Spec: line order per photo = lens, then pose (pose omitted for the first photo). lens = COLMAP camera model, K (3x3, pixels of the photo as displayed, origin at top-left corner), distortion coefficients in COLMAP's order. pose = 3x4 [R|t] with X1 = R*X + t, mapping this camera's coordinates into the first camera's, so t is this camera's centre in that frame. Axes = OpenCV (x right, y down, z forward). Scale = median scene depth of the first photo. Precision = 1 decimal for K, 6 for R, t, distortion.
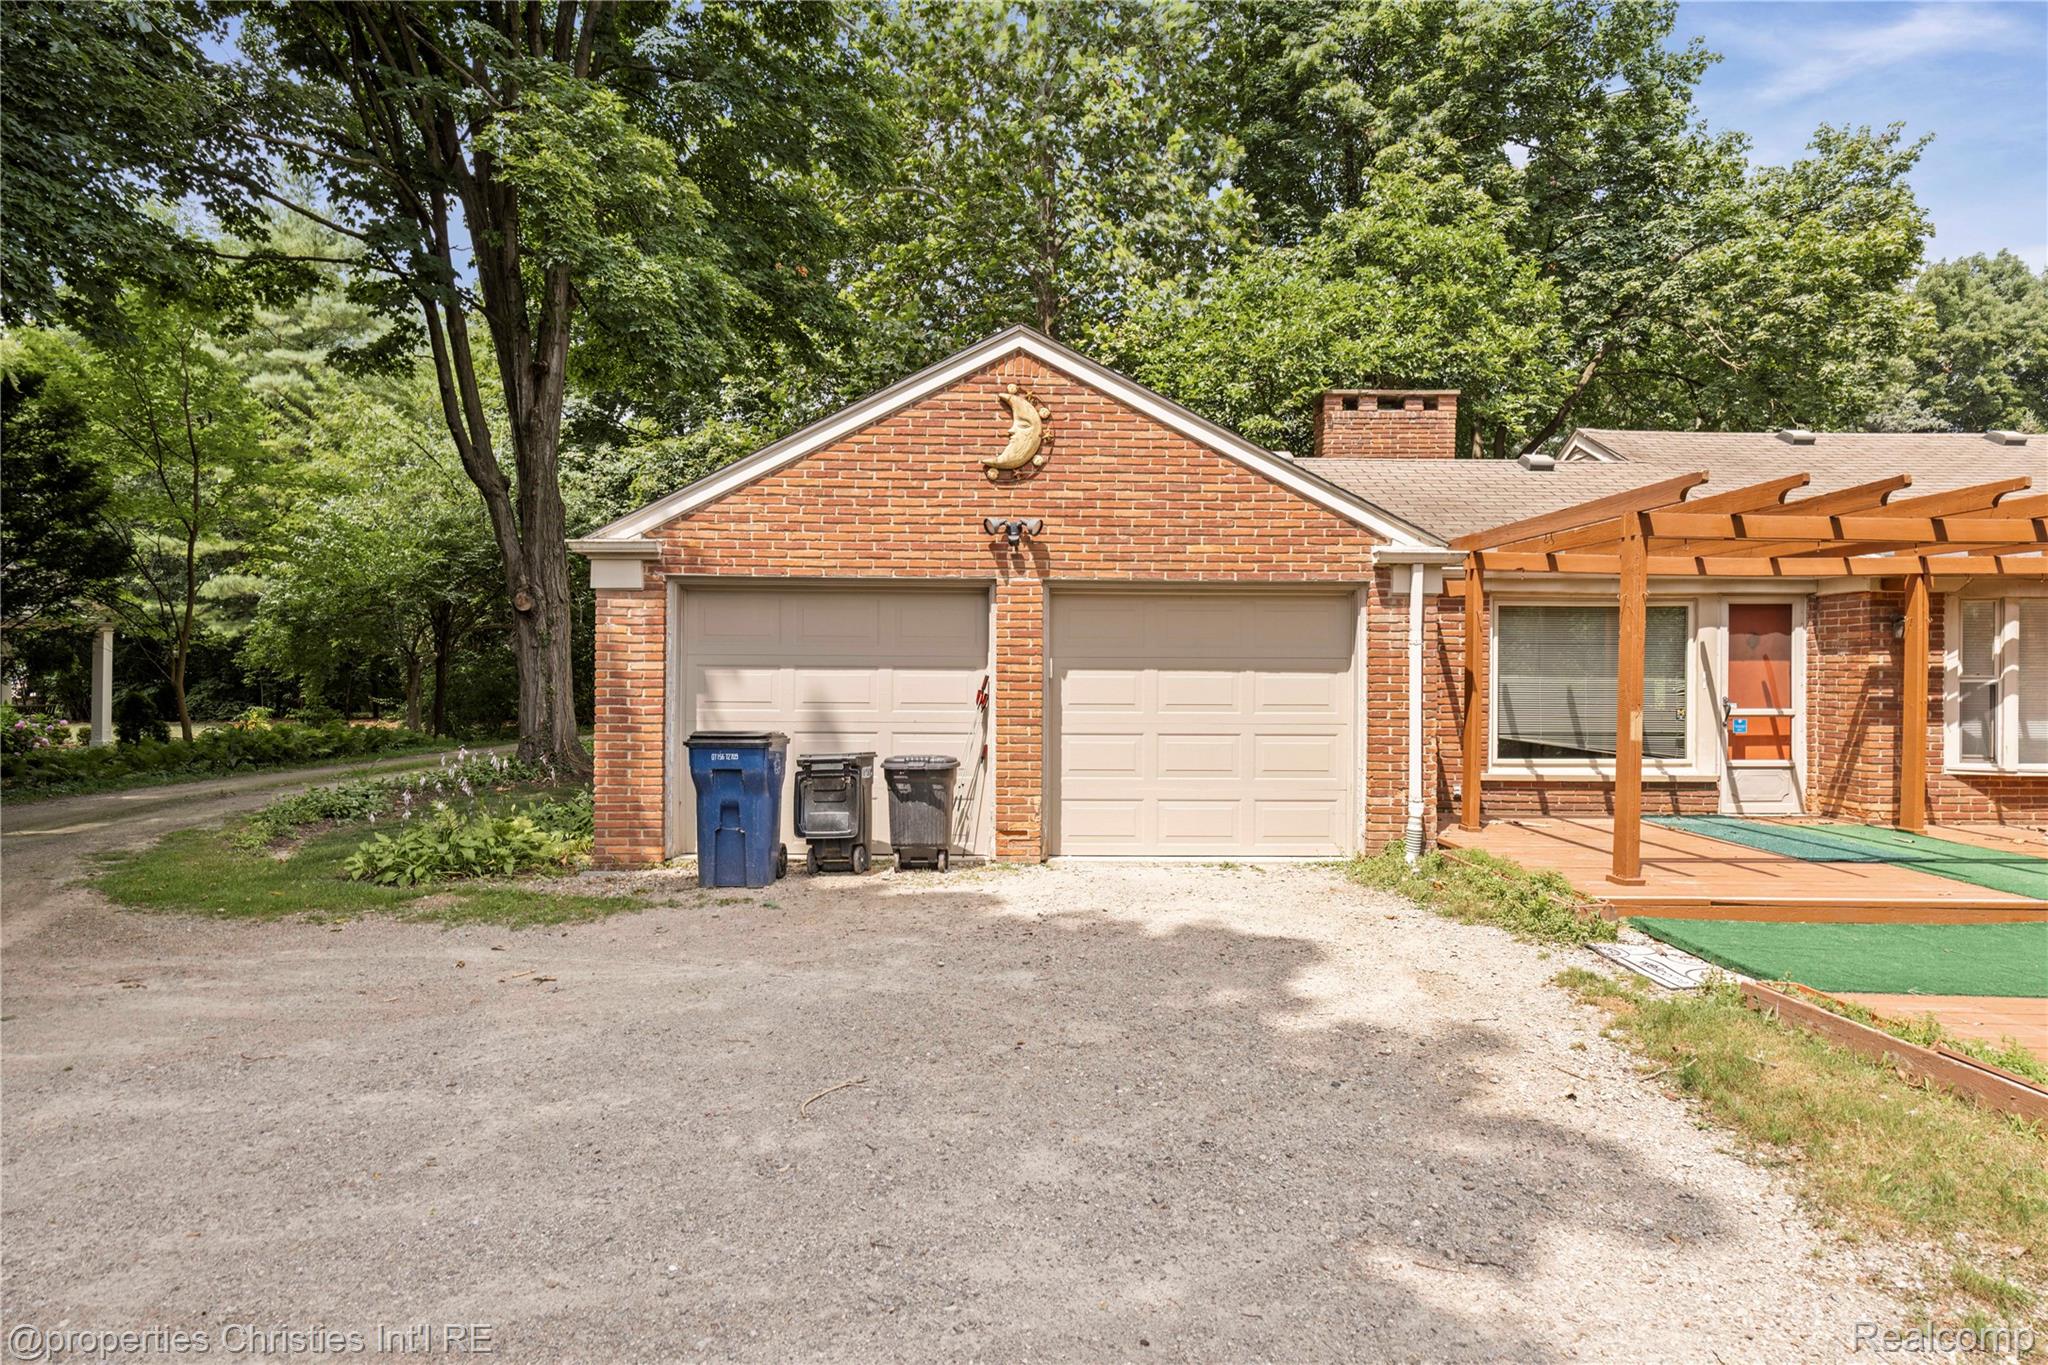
lens RADIAL K [[1099.2, 0, 1024.0], [0, 1099.2, 682.5], [0, 0, 1]] dist [-0.017709, 0.000921]
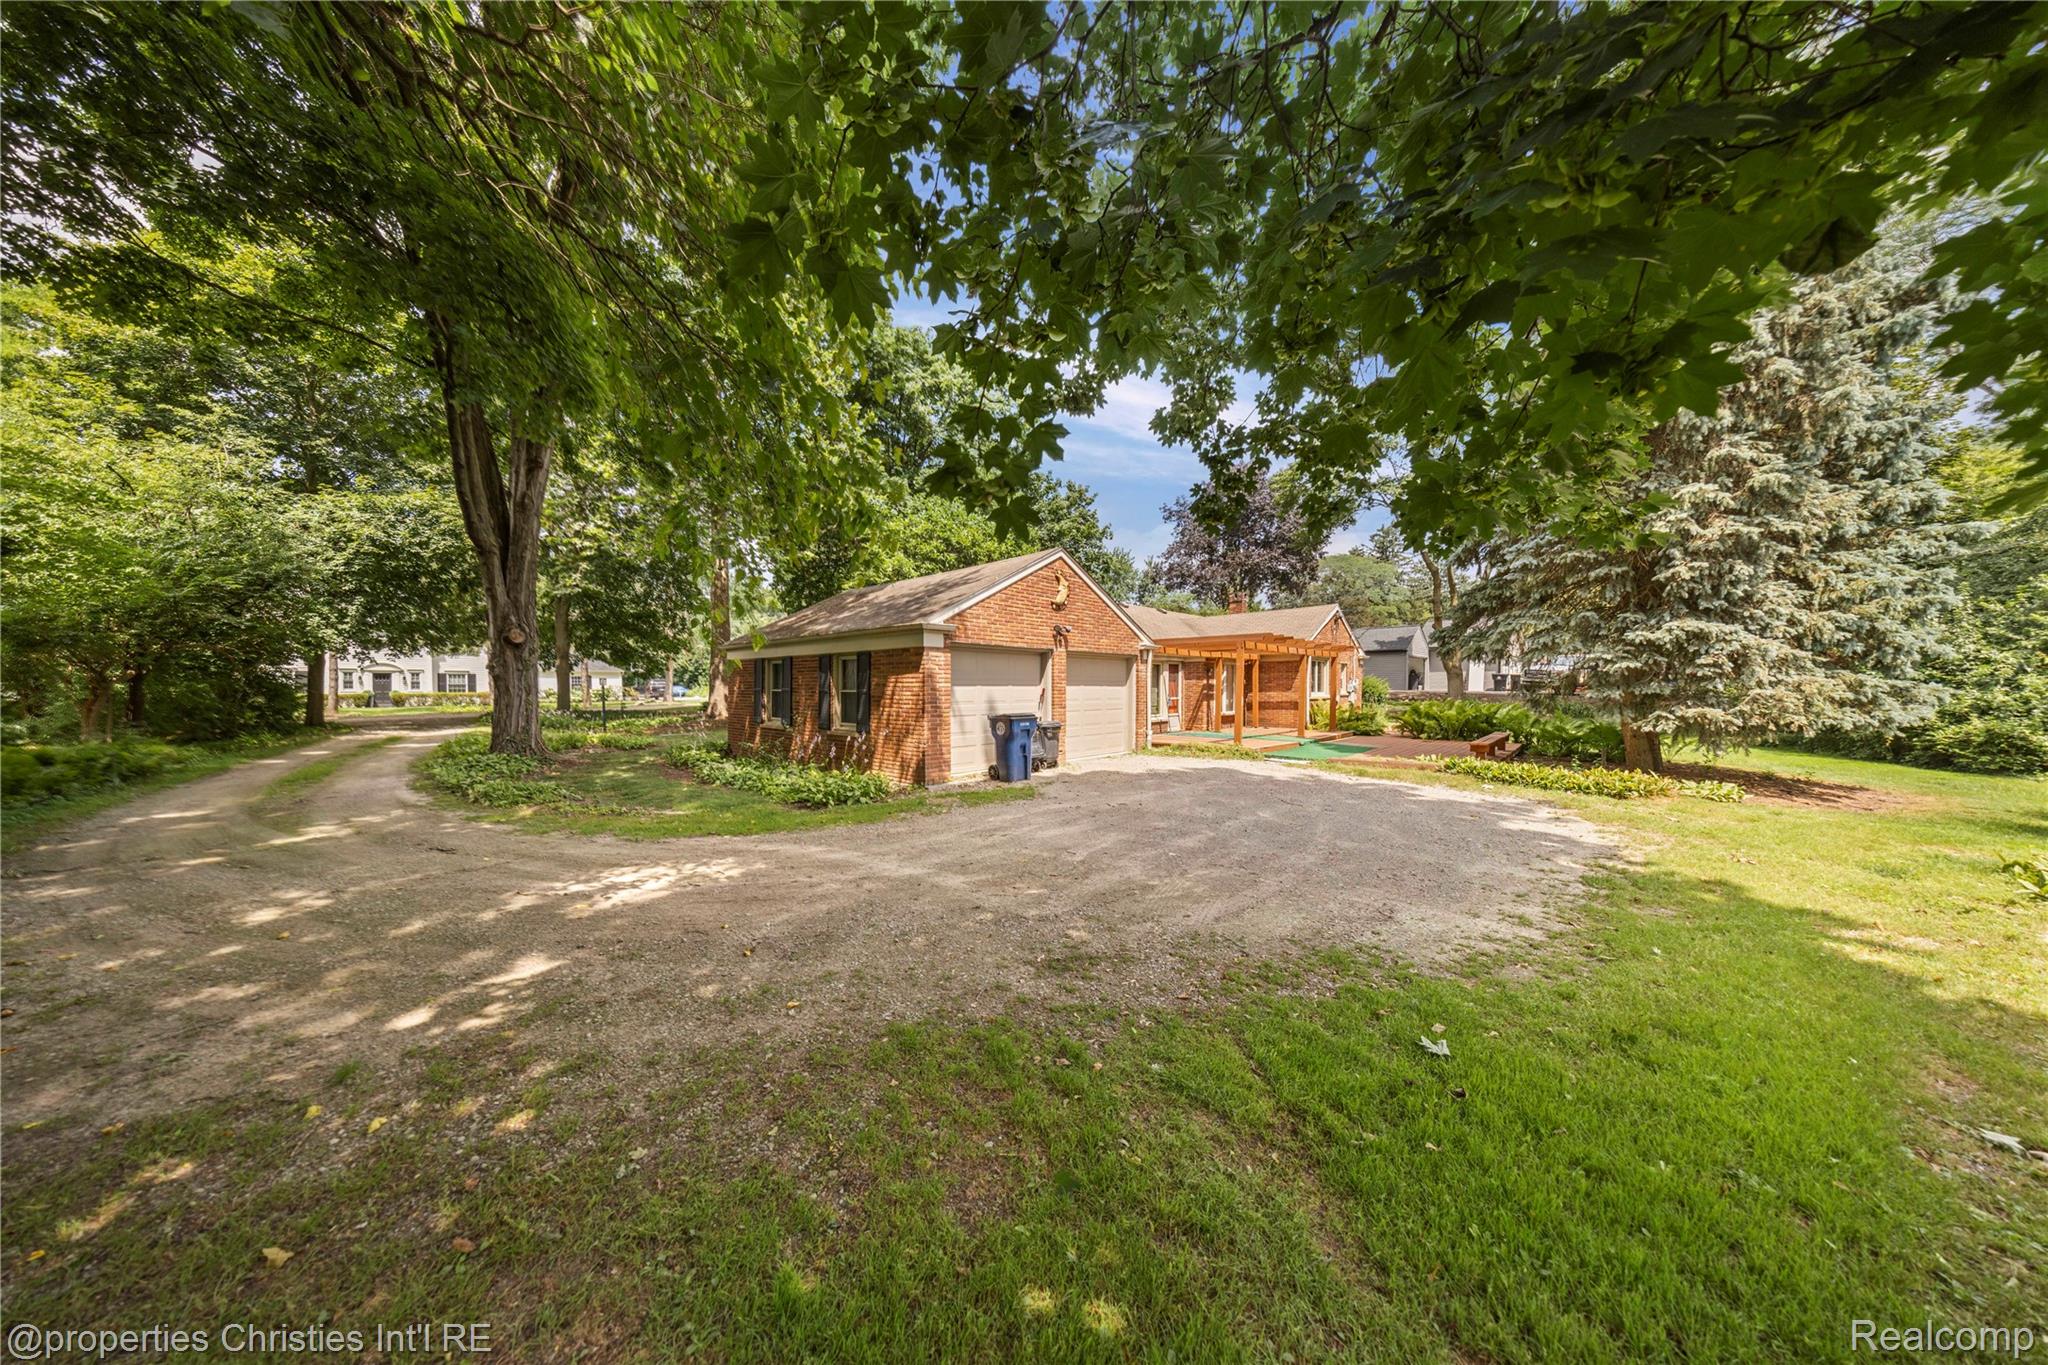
lens RADIAL K [[609.2, 0, 1024.0], [0, 609.2, 682.5], [0, 0, 1]] dist [0.004393, 0.000023]
pose [[0.708855, -0.000042, 0.705354, -1.041530], [0.010380, 0.999892, -0.010372, -0.005668], [-0.705278, 0.014674, 0.708779, 0.075894]]
